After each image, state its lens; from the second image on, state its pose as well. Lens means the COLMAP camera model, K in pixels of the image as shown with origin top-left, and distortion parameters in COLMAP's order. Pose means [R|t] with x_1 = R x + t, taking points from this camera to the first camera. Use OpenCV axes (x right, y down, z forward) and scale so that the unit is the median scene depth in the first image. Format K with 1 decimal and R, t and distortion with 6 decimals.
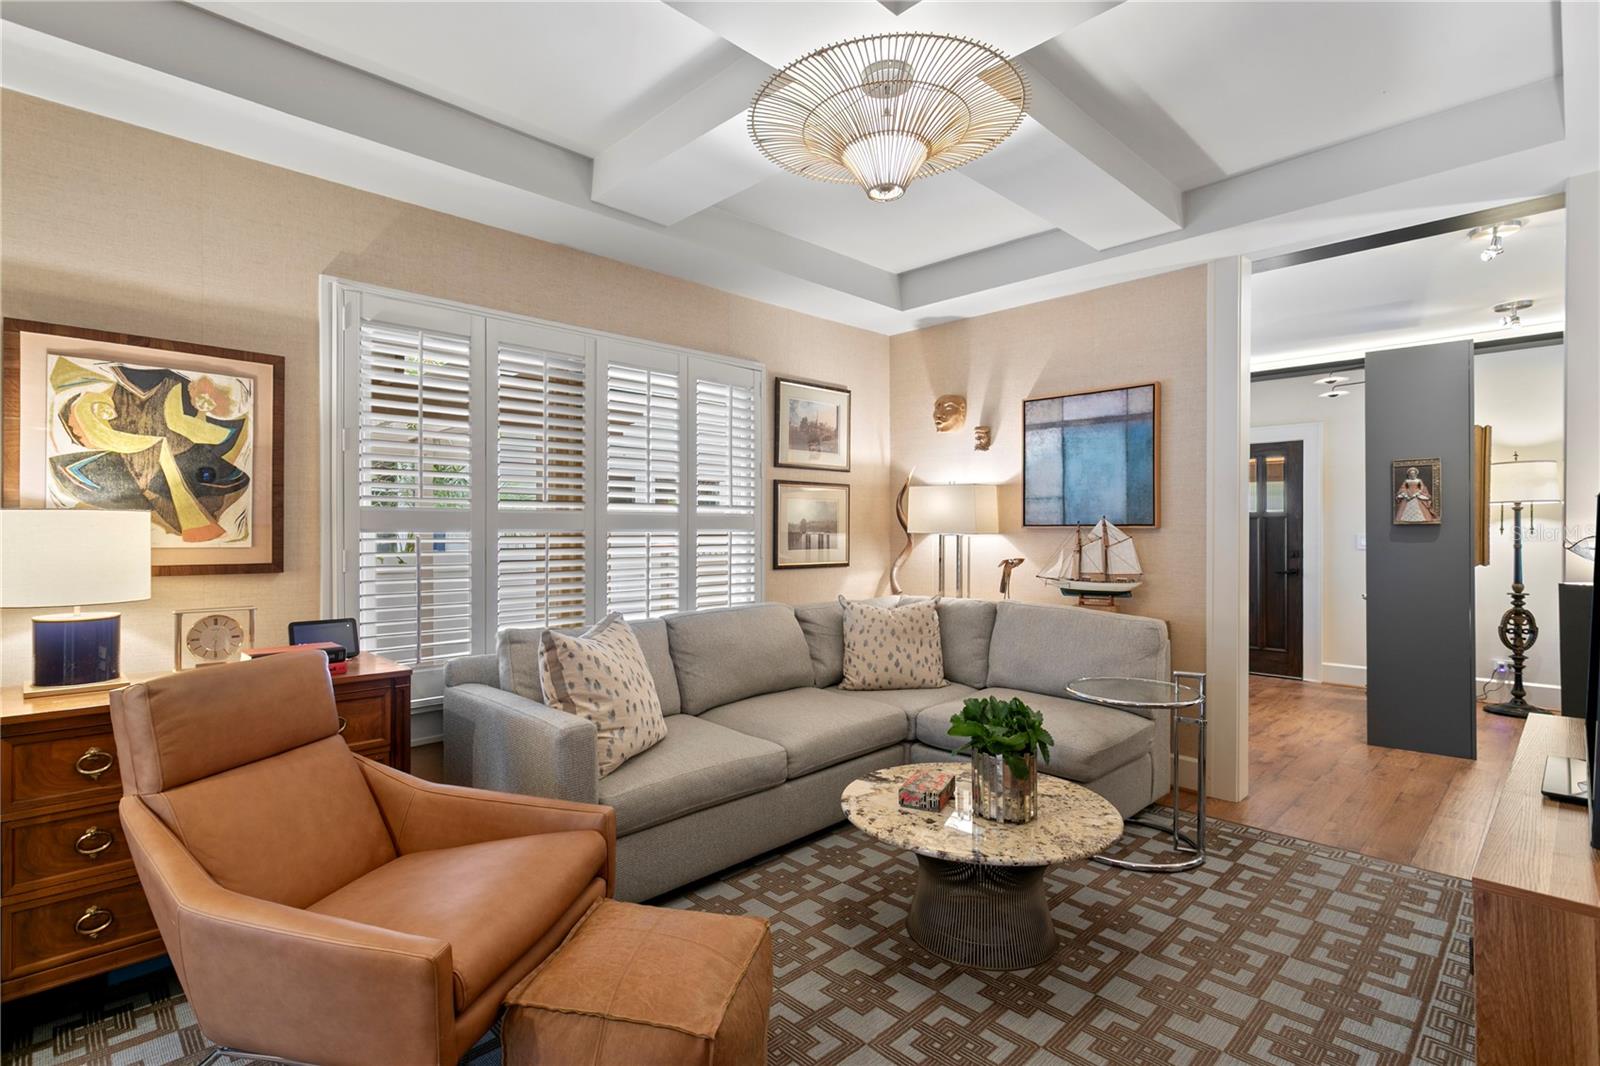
lens RADIAL K [[761.6, 0, 762.3], [0, 761.6, 534.3], [0, 0, 1]] dist [0.003245, 0.001288]
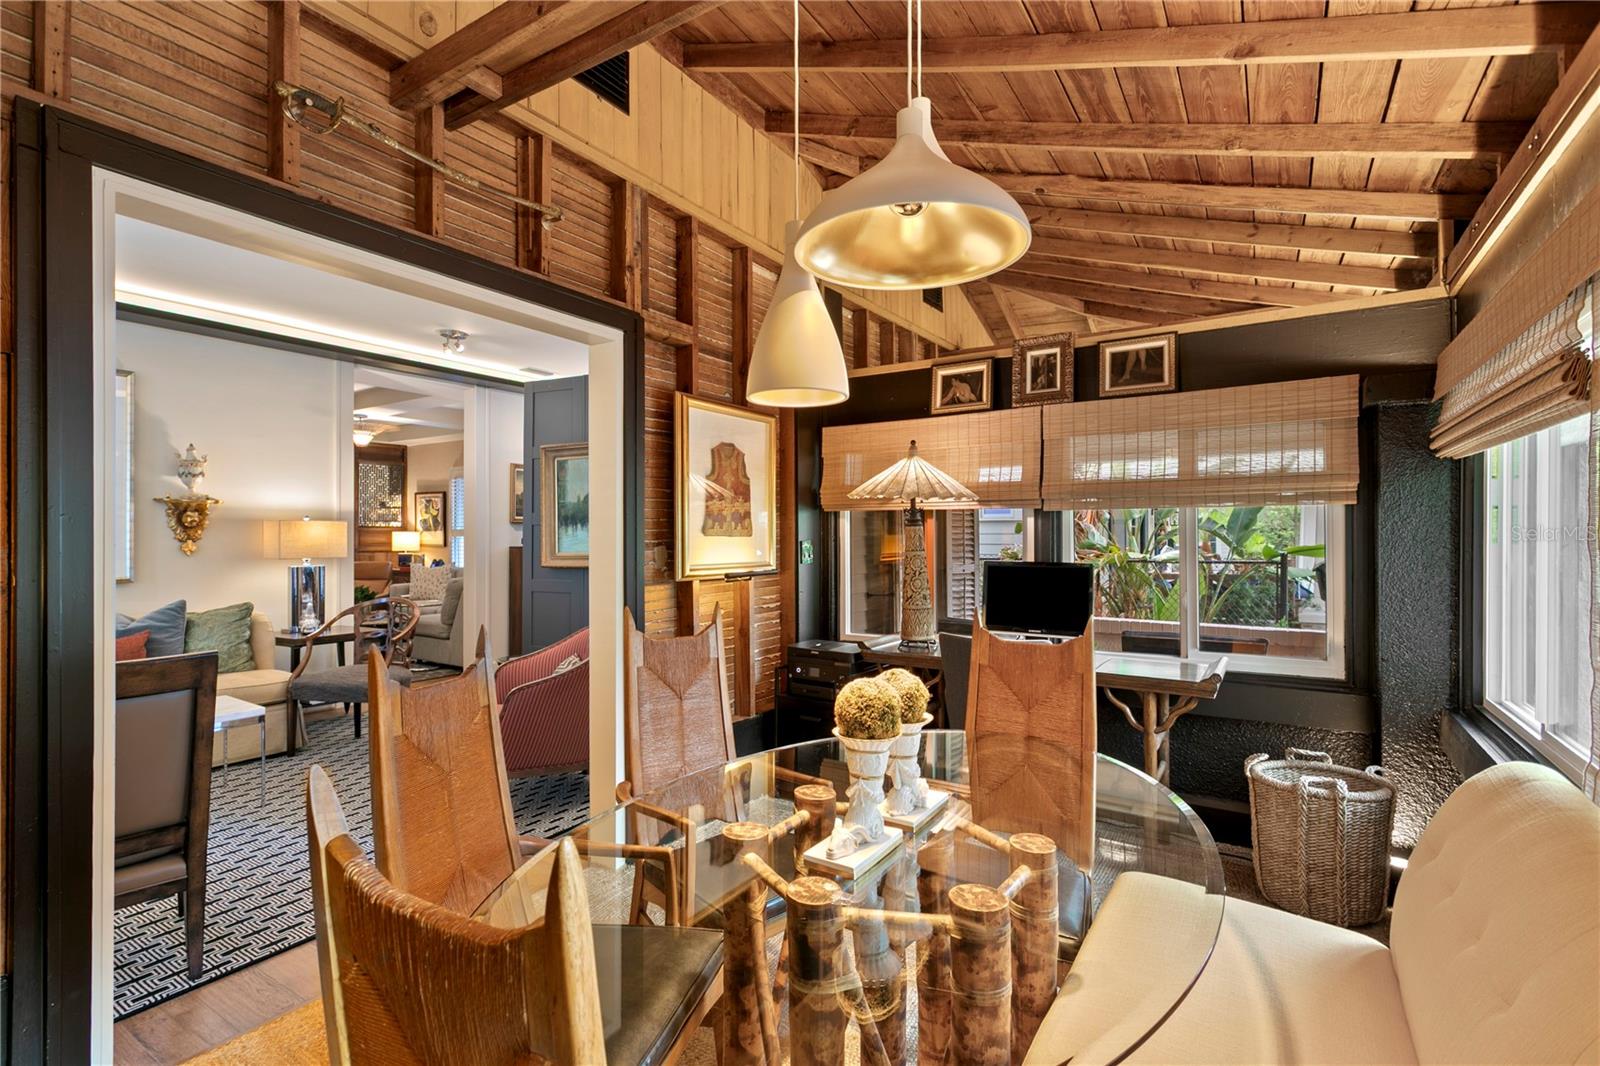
lens RADIAL K [[761.6, 0, 778.9], [0, 761.6, 527.1], [0, 0, 1]] dist [0.003245, 0.001288]
pose [[0.228342, -0.009528, -0.973534, 3.400452], [-0.007409, 0.999906, -0.011524, -0.018169], [0.973553, 0.009844, 0.228250, 1.711146]]
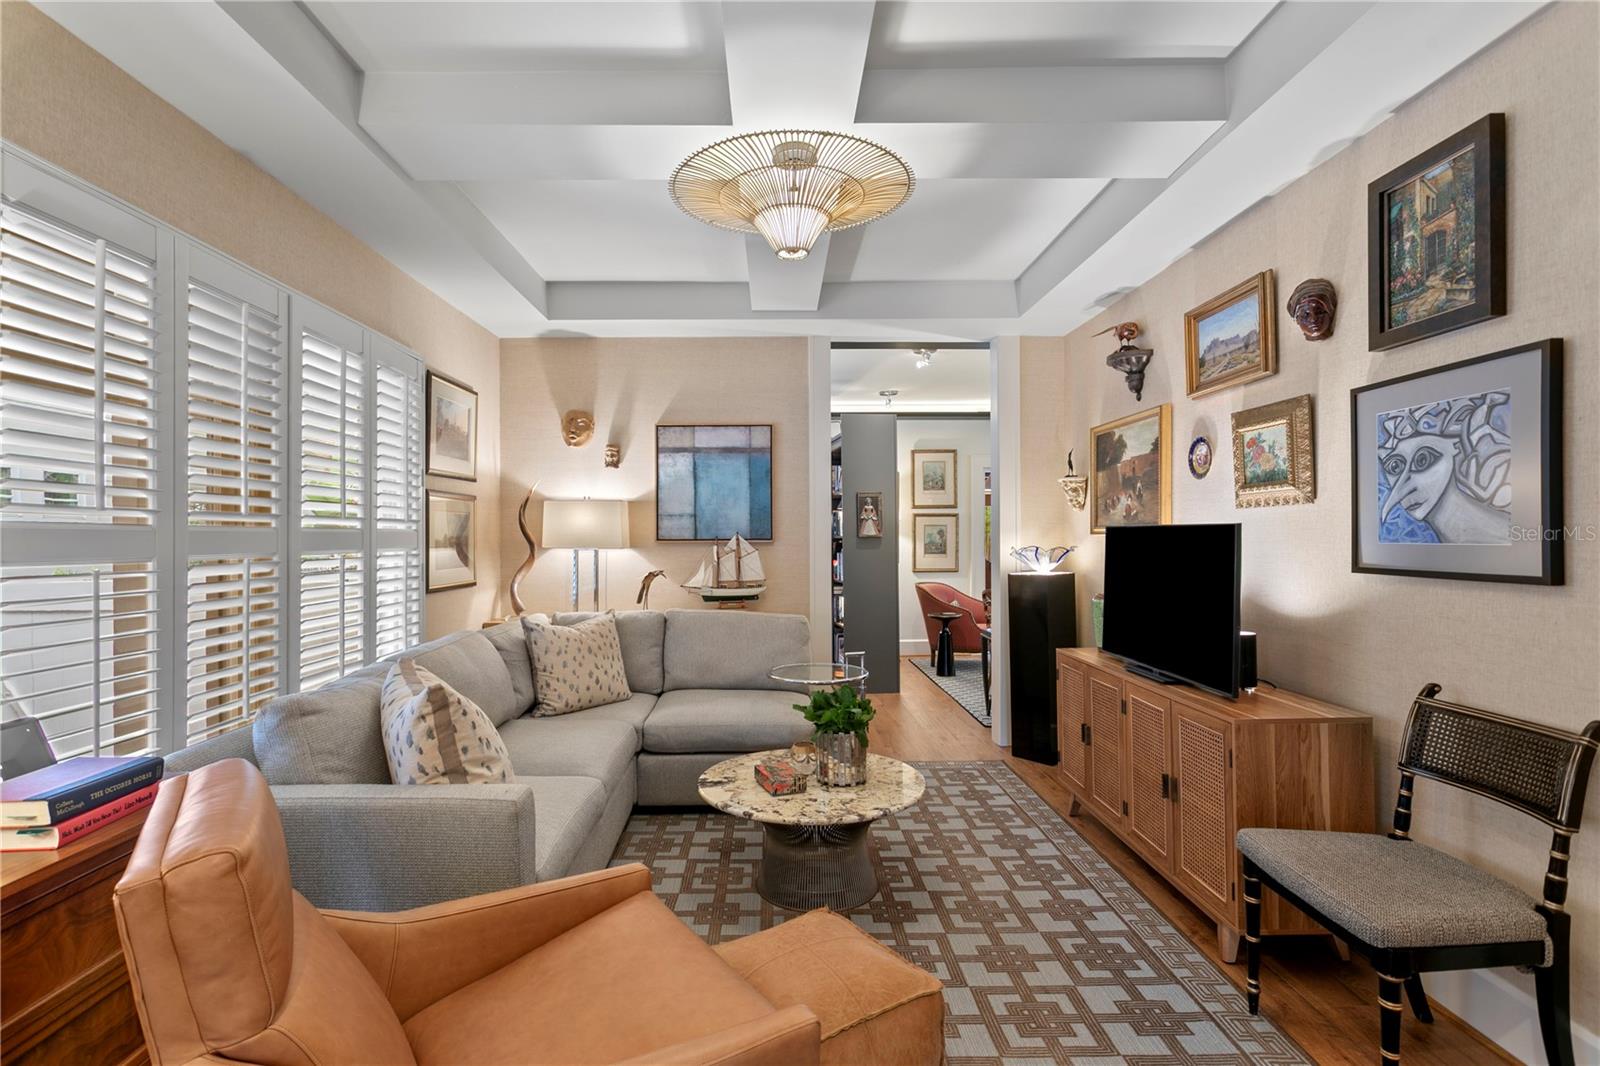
lens RADIAL K [[798.5, 0, 772.0], [0, 798.5, 528.8], [0, 0, 1]] dist [-0.018002, 0.003278]
pose [[0.680040, 0.001396, 0.733174, -0.587792], [0.011035, 0.999865, -0.012139, -0.018775], [-0.733092, 0.016345, 0.679933, 0.173250]]
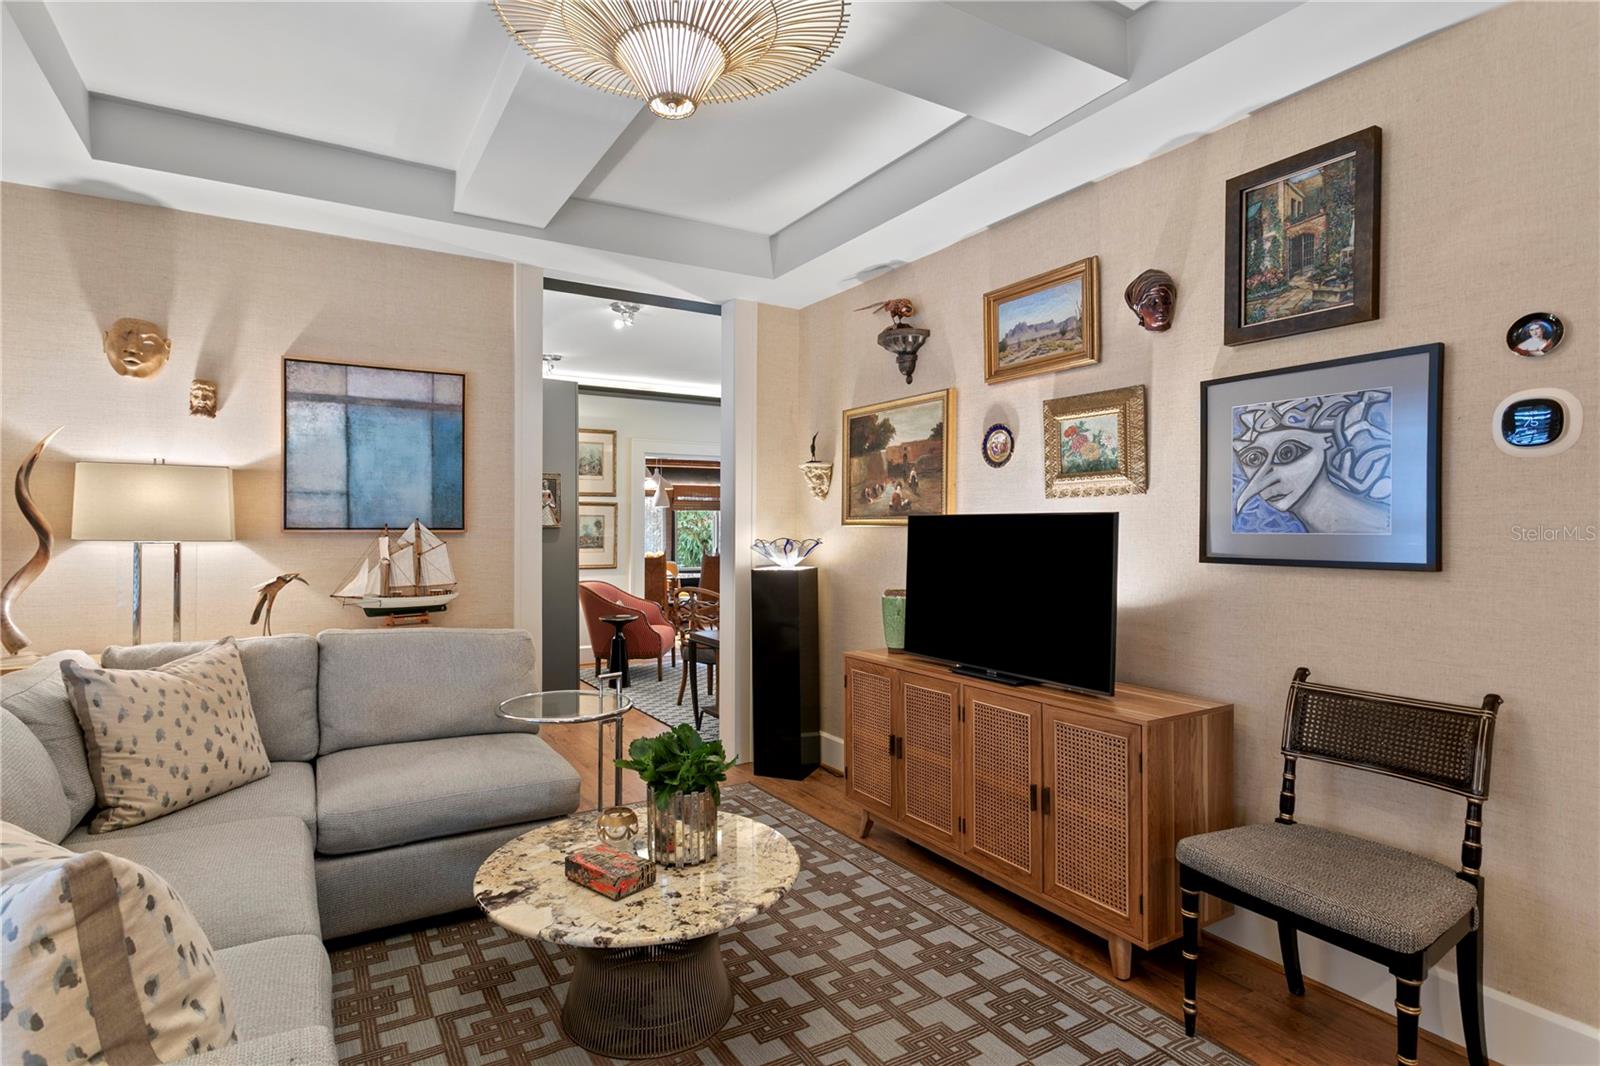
lens RADIAL K [[832.1, 0, 784.4], [0, 832.1, 529.9], [0, 0, 1]] dist [-0.008061, 0.000732]
pose [[0.212194, -0.002045, 0.977226, -0.516893], [0.005414, 0.999985, 0.000917, -0.013568], [-0.977213, 0.005096, 0.212202, 0.569475]]
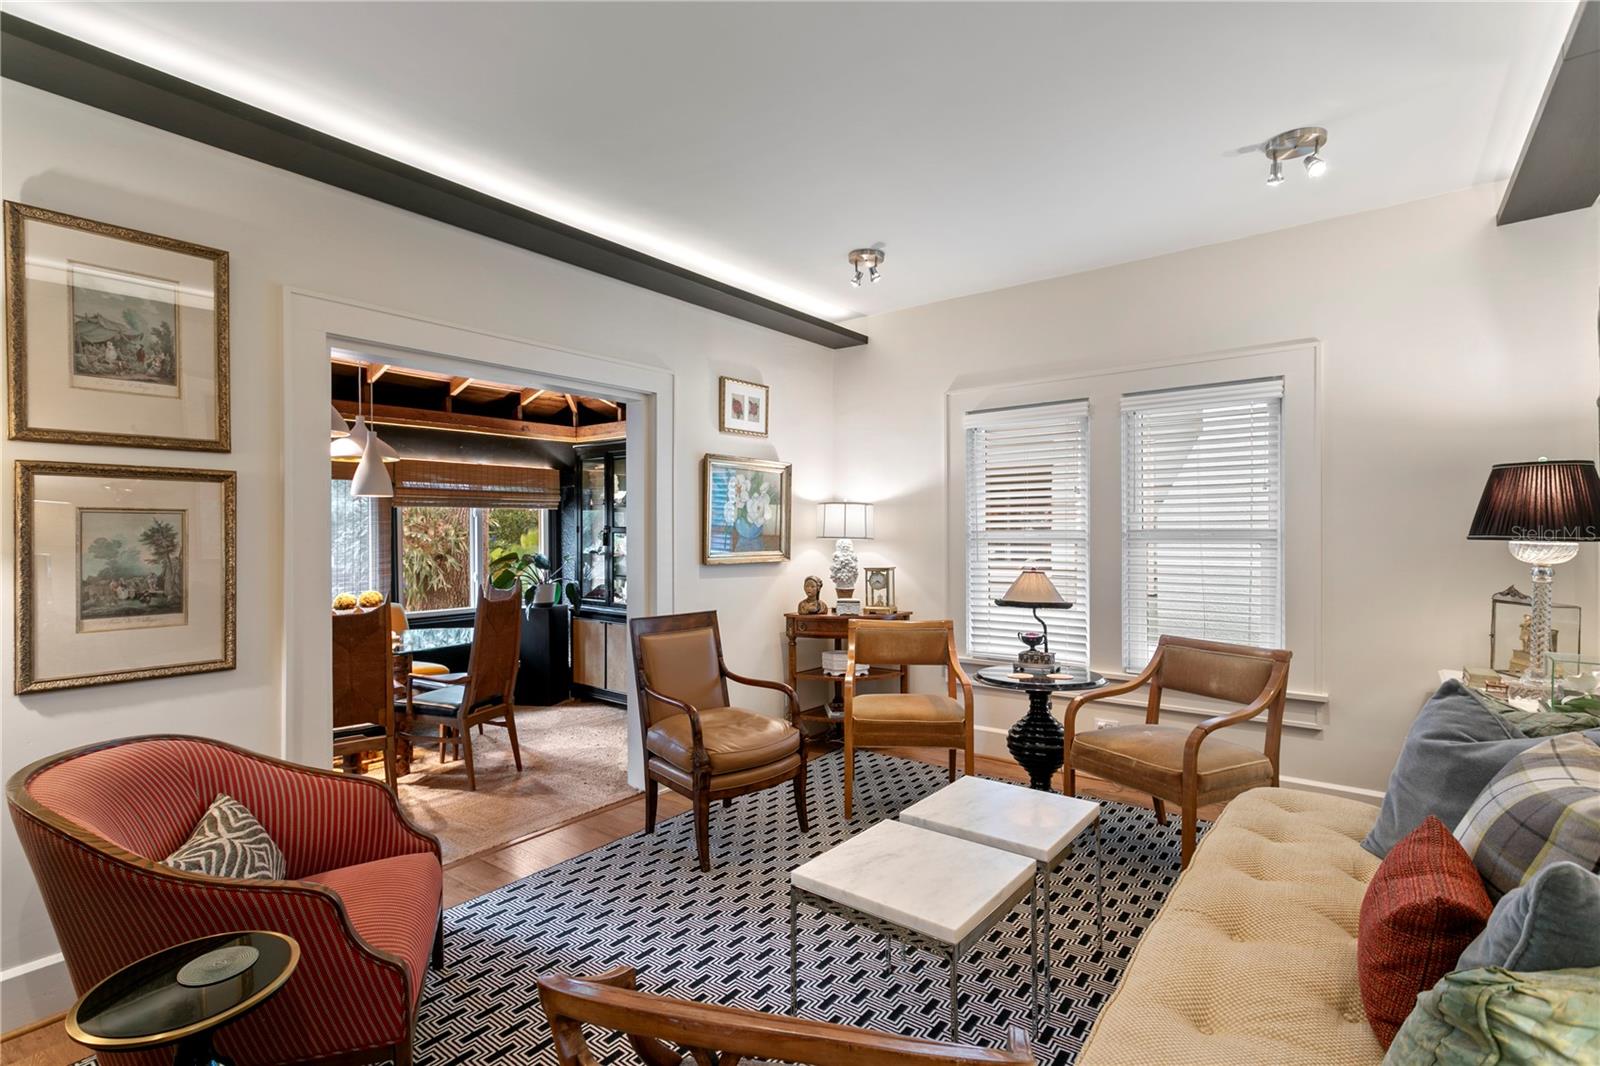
lens RADIAL K [[761.6, 0, 771.4], [0, 761.6, 536.0], [0, 0, 1]] dist [0.003245, 0.001288]
pose [[-0.143827, -0.005237, 0.989589, 1.230812], [0.013232, 0.999886, 0.007215, -0.033103], [-0.989514, 0.014132, -0.143741, 1.269614]]
